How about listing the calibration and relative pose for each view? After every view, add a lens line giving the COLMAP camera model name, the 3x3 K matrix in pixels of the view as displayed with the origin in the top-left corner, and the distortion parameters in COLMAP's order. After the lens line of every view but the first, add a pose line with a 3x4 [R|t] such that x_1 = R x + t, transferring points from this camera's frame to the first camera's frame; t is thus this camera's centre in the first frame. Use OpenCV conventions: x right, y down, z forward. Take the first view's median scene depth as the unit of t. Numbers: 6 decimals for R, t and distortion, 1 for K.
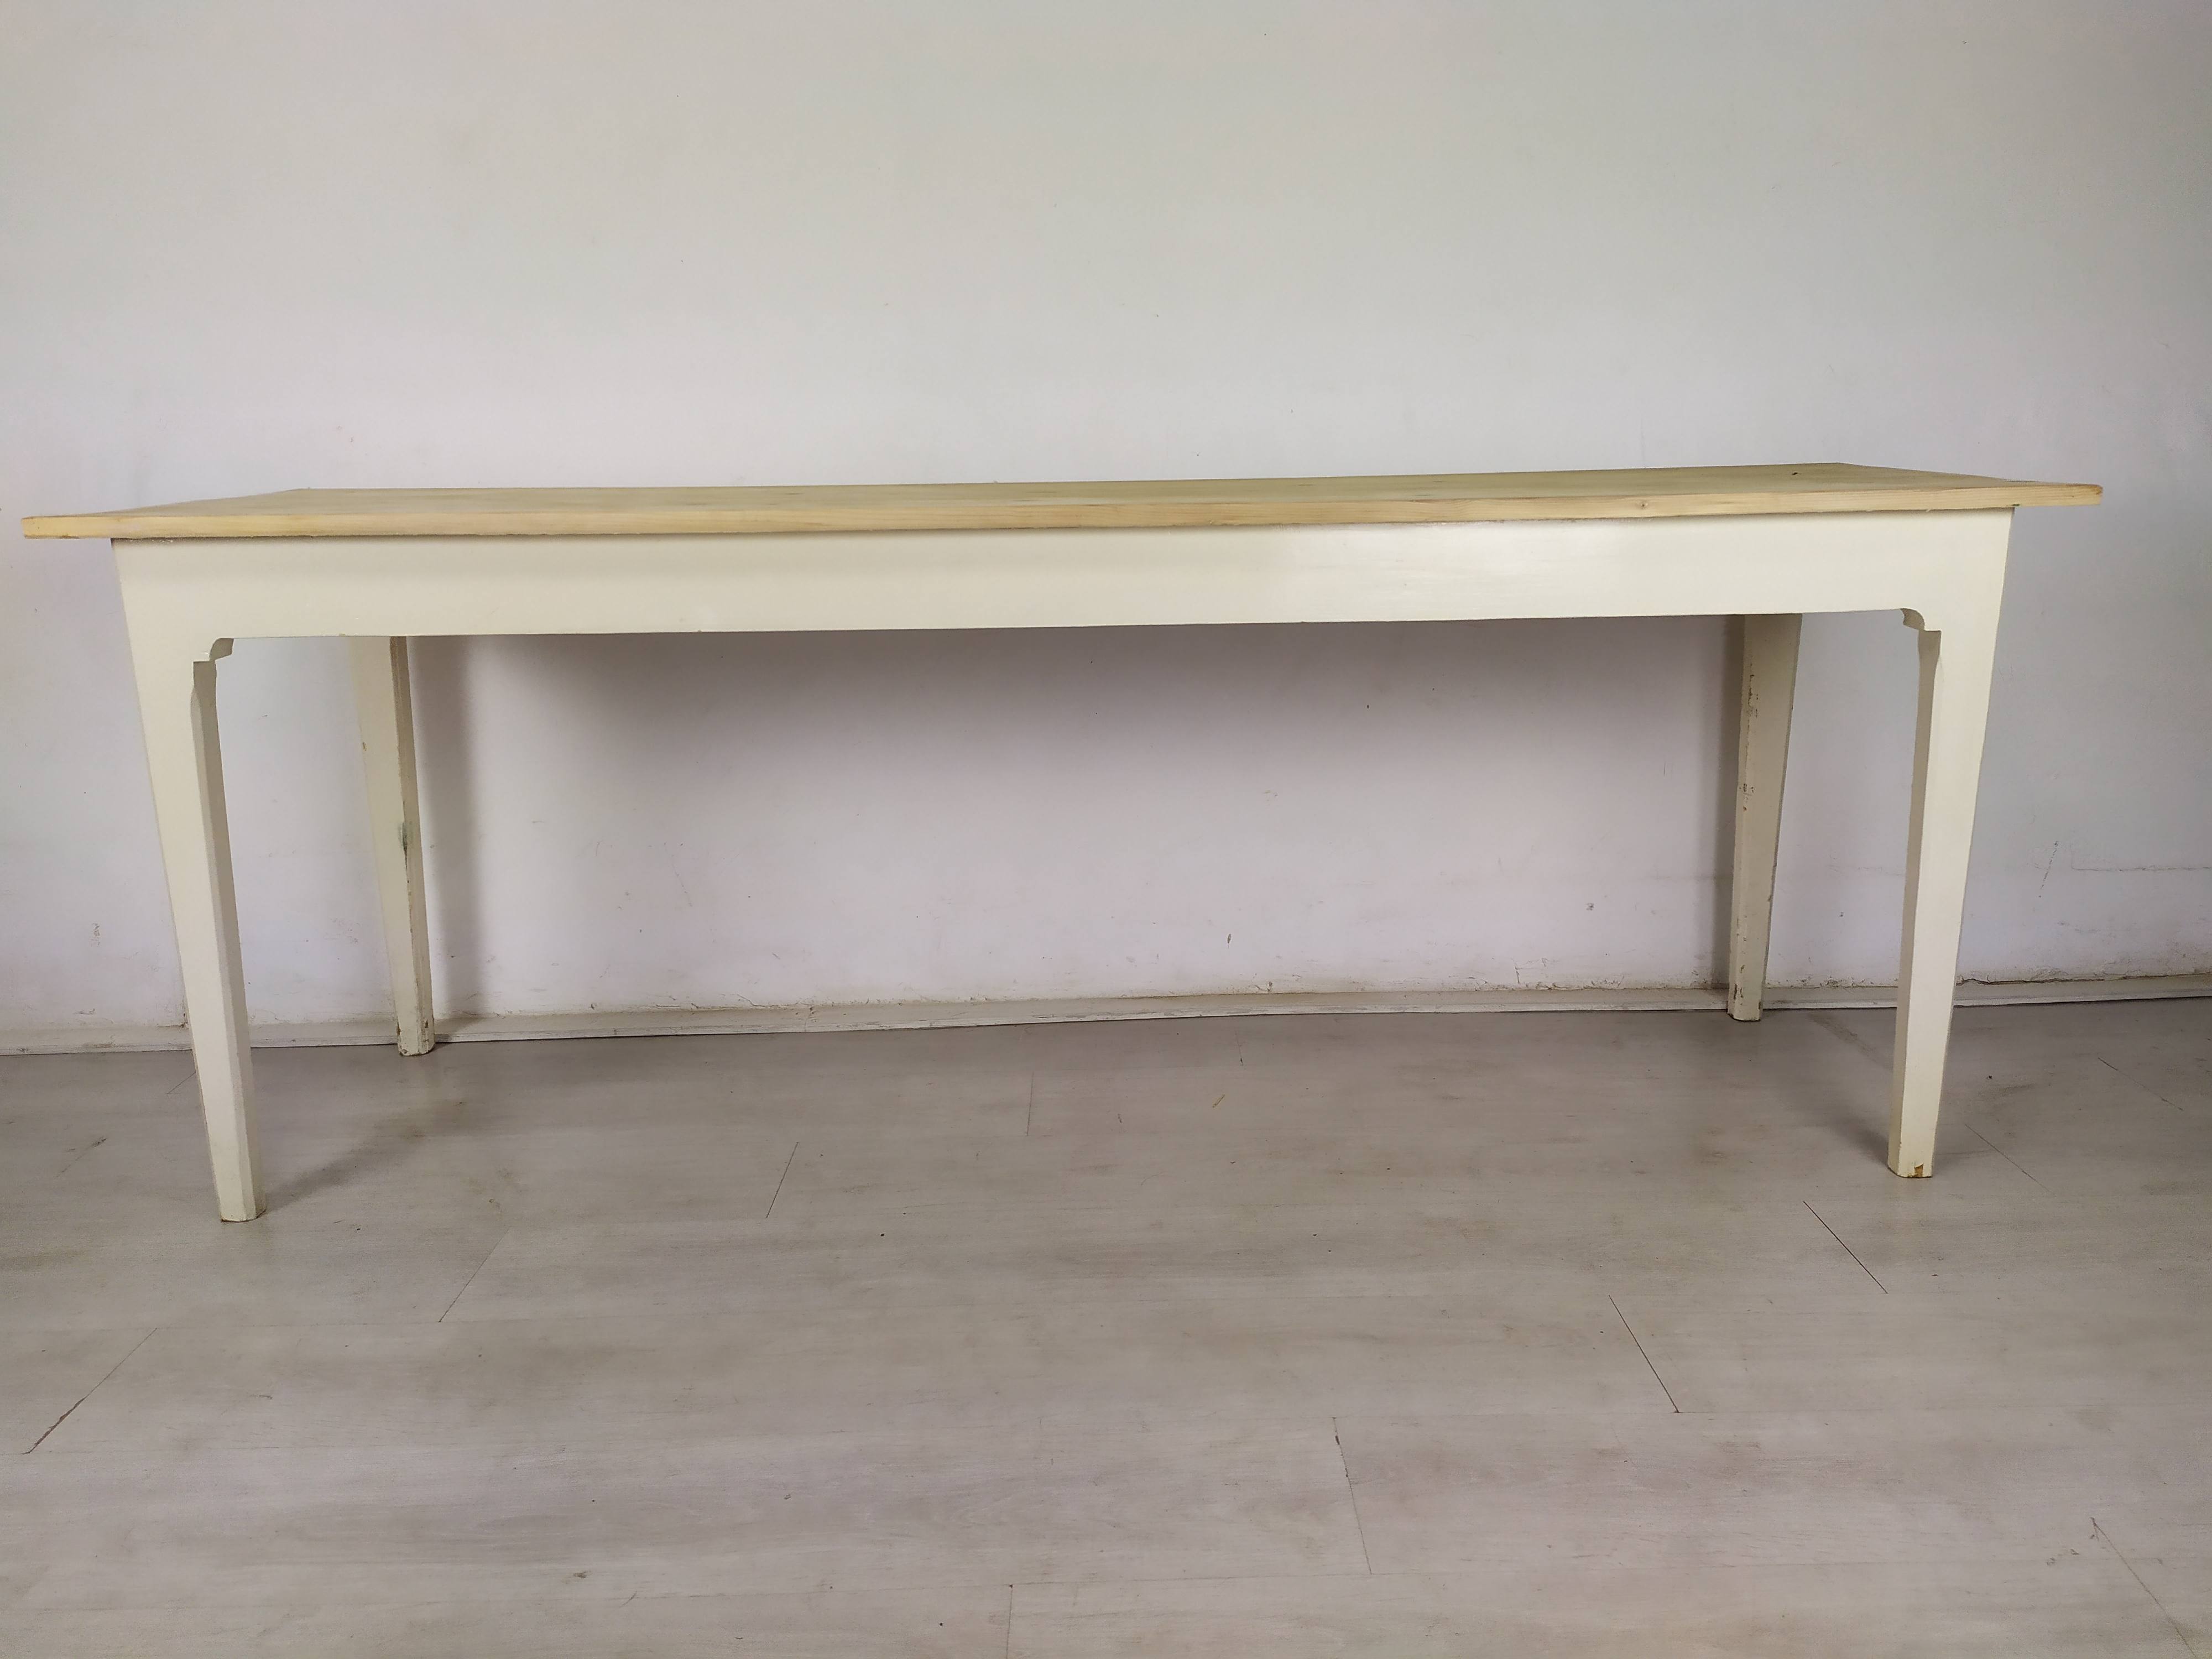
lens RADIAL K [[1673.6, 0, 1119.3], [0, 1673.6, 824.9], [0, 0, 1]] dist [0.054869, -0.051699]
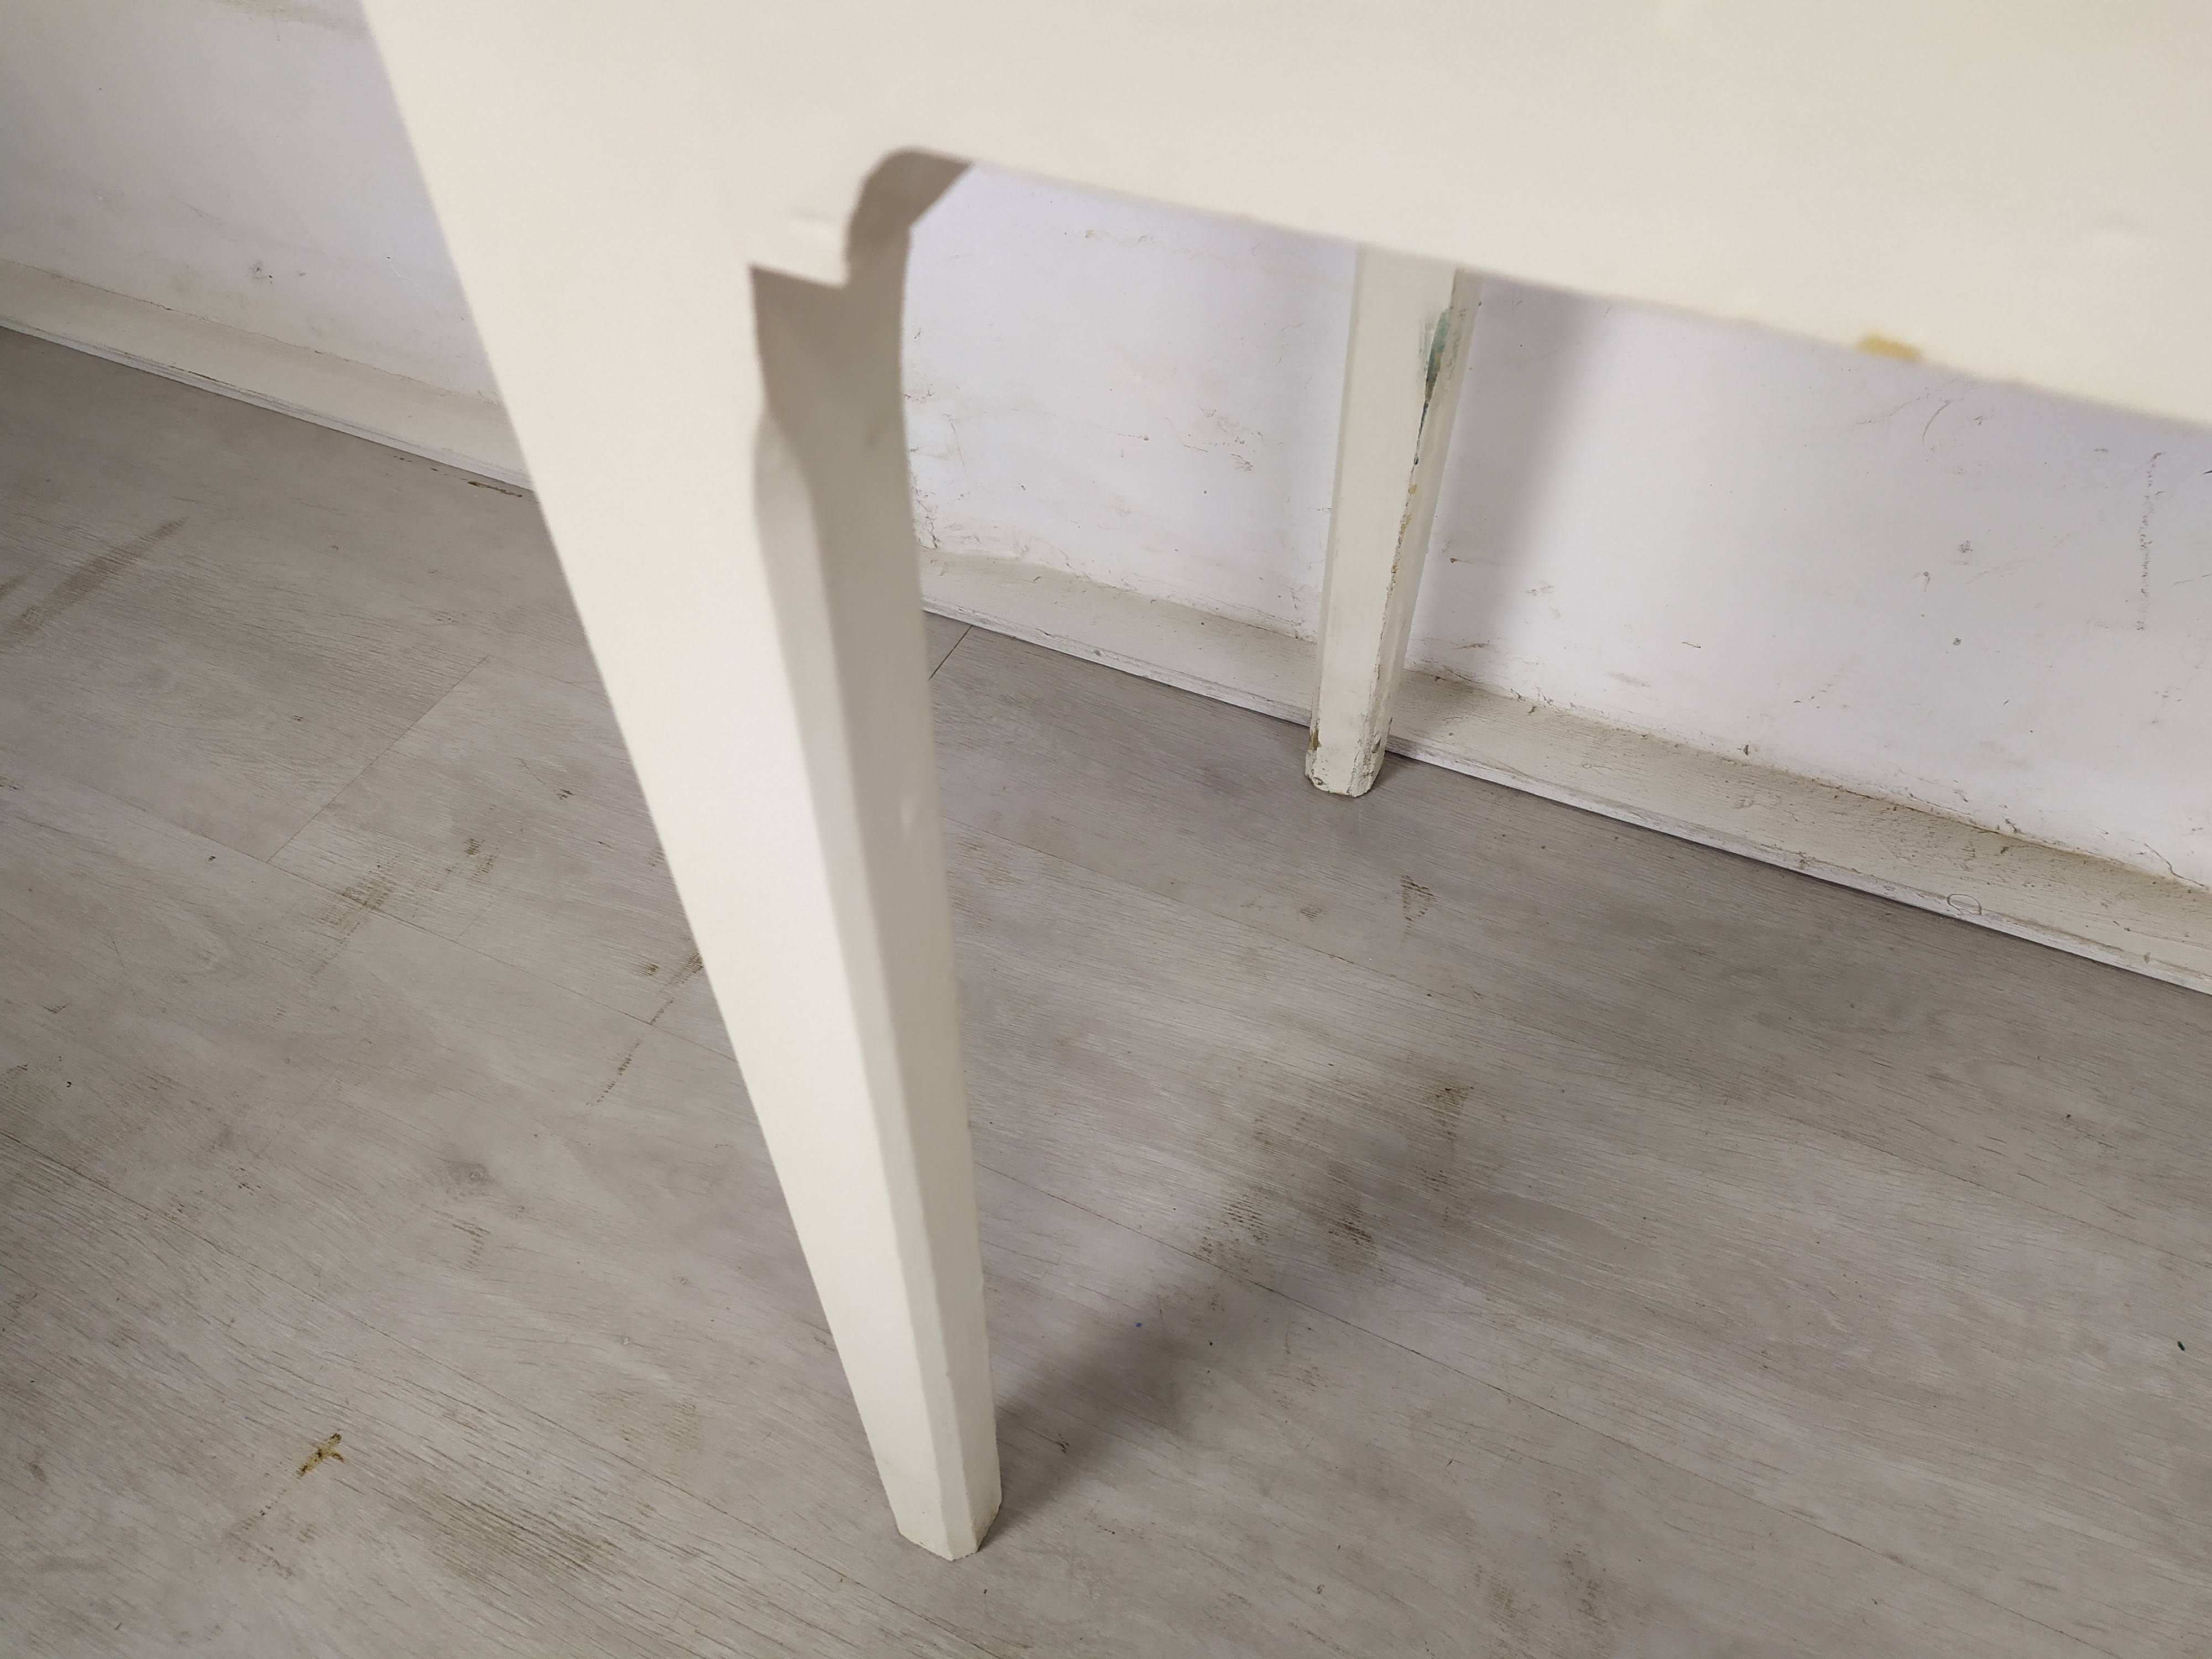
lens RADIAL K [[1673.6, 0, 1119.3], [0, 1673.6, 824.9], [0, 0, 1]] dist [0.054869, -0.051699]
pose [[0.895729, 0.329326, -0.298688, -0.419266], [-0.094927, 0.797981, 0.595160, -0.137553], [0.434349, -0.504749, 0.746036, 0.808773]]
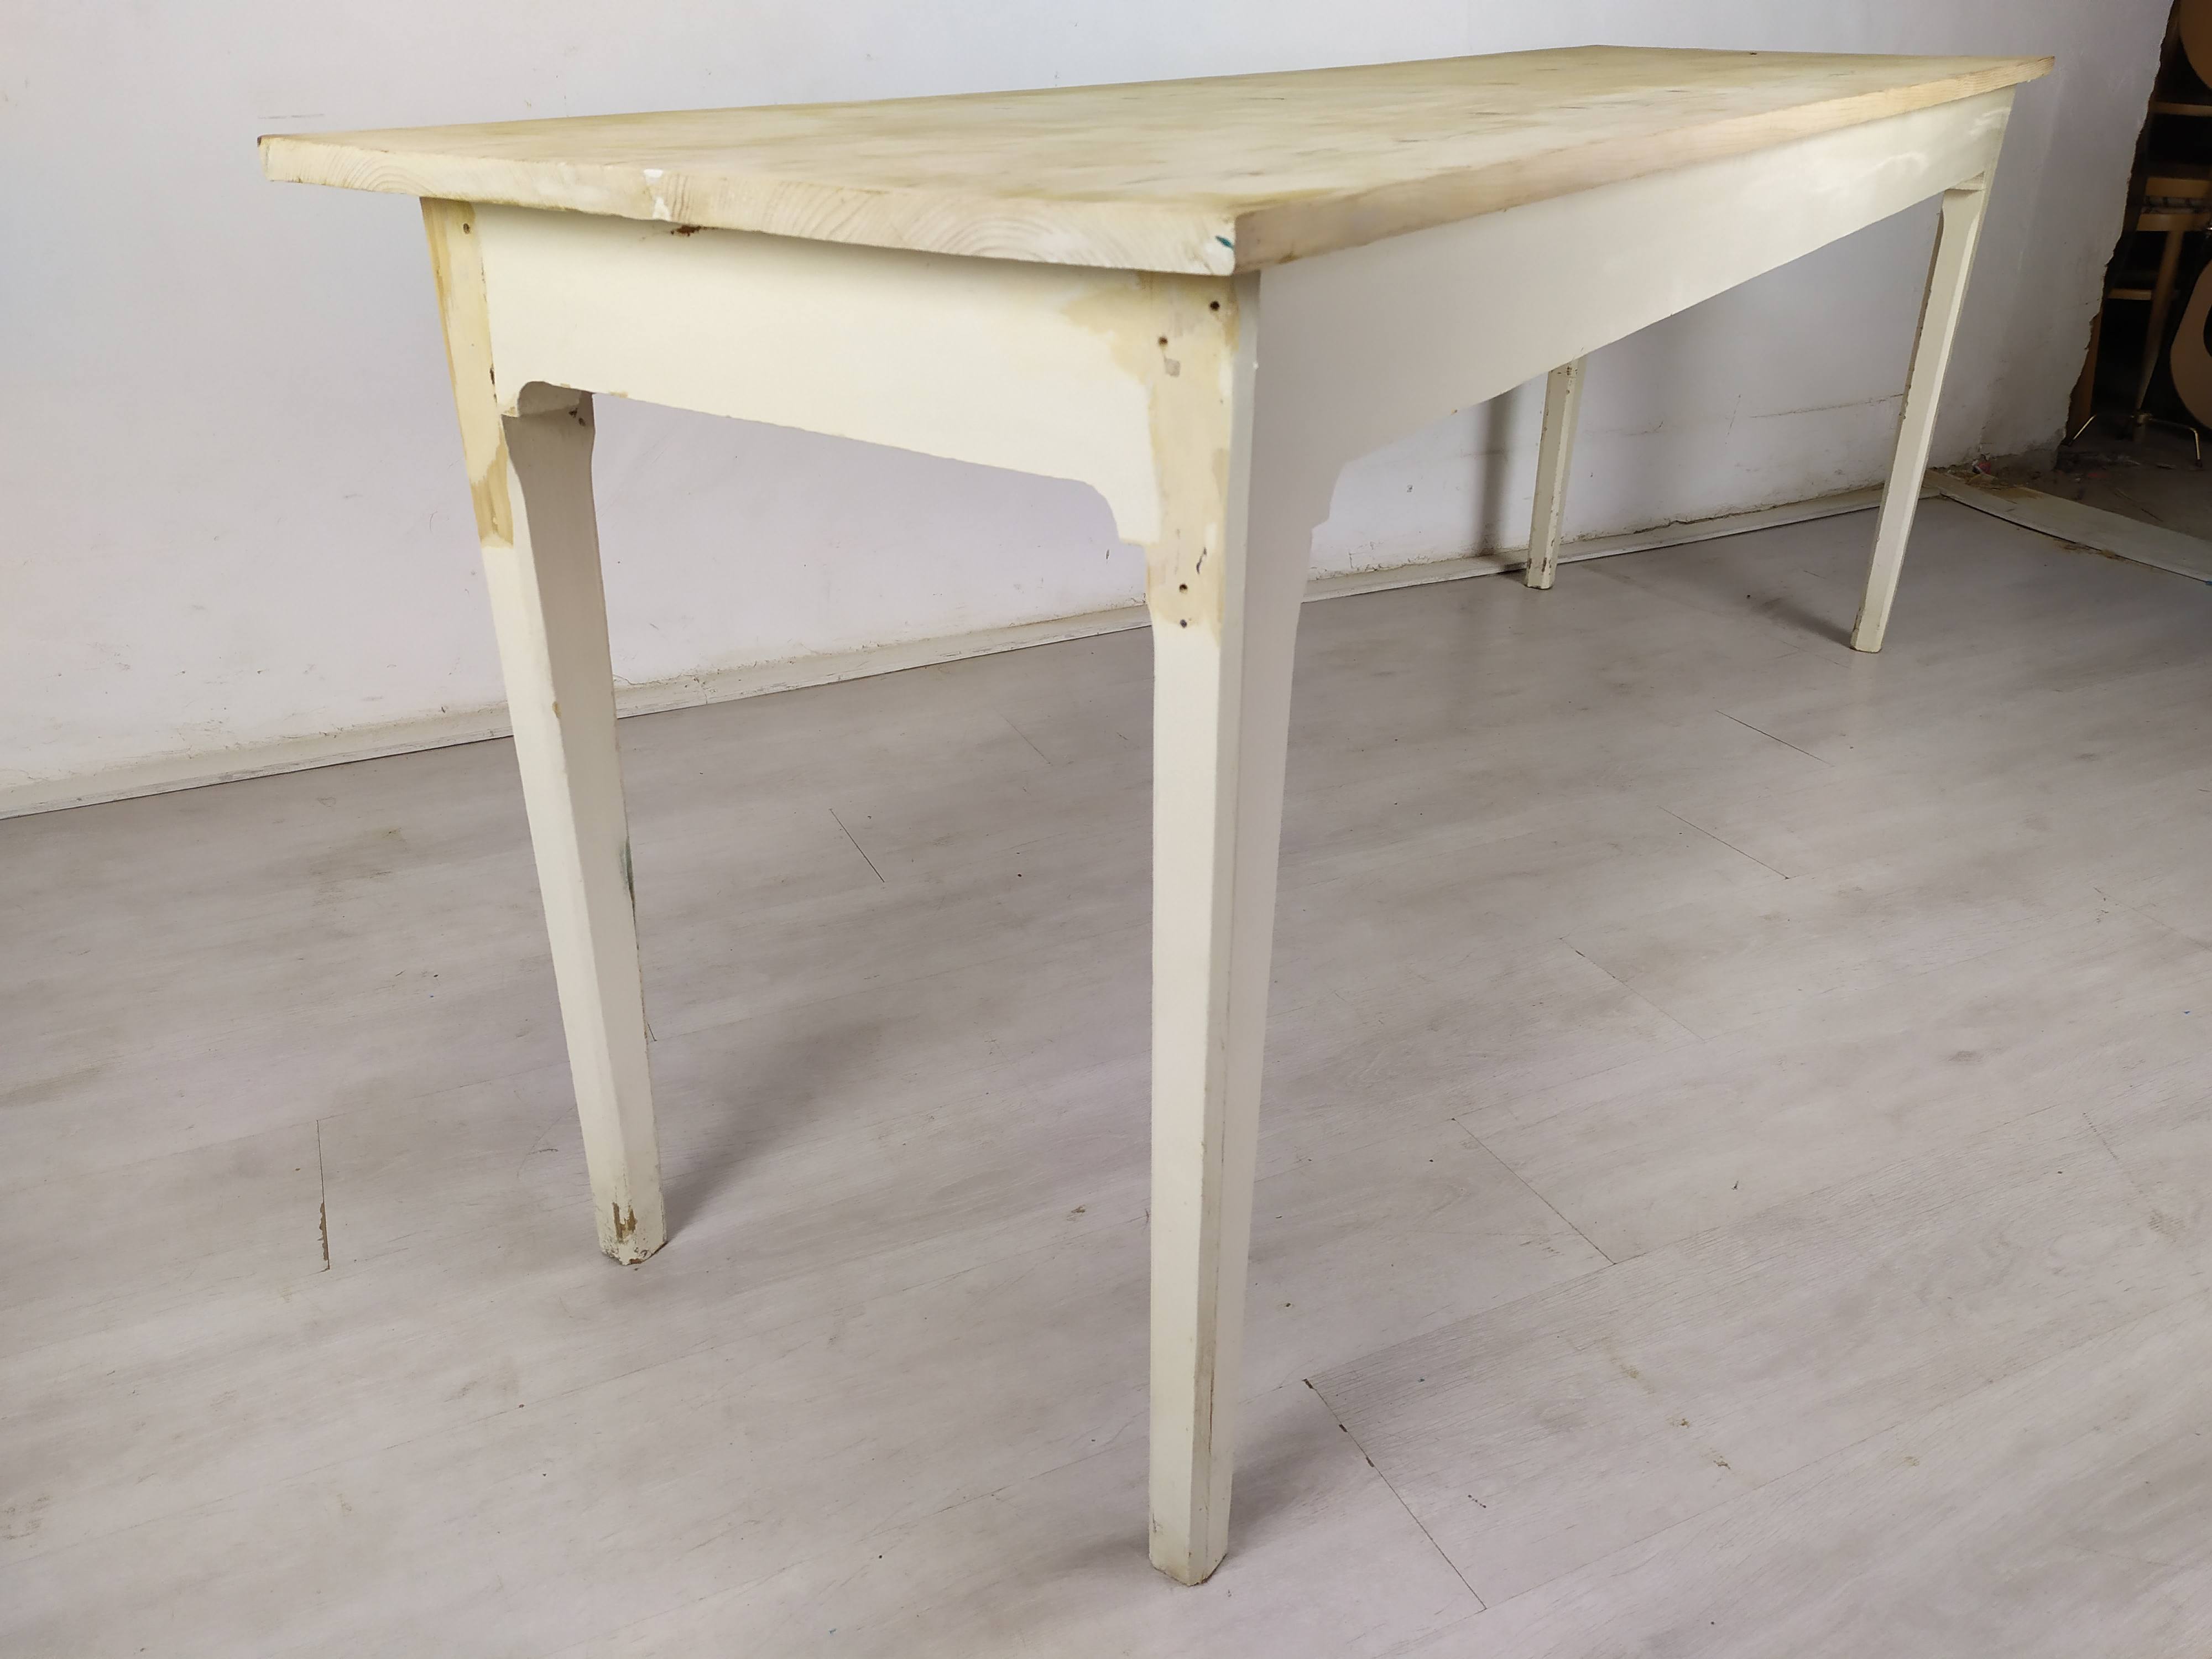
lens RADIAL K [[1678.7, 0, 1115.5], [0, 1678.7, 828.7], [0, 0, 1]] dist [0.073100, -0.086146]
pose [[0.907496, -0.167904, 0.385045, -0.449626], [0.080816, 0.969304, 0.232204, -0.008538], [-0.412214, -0.179606, 0.893208, 0.088744]]
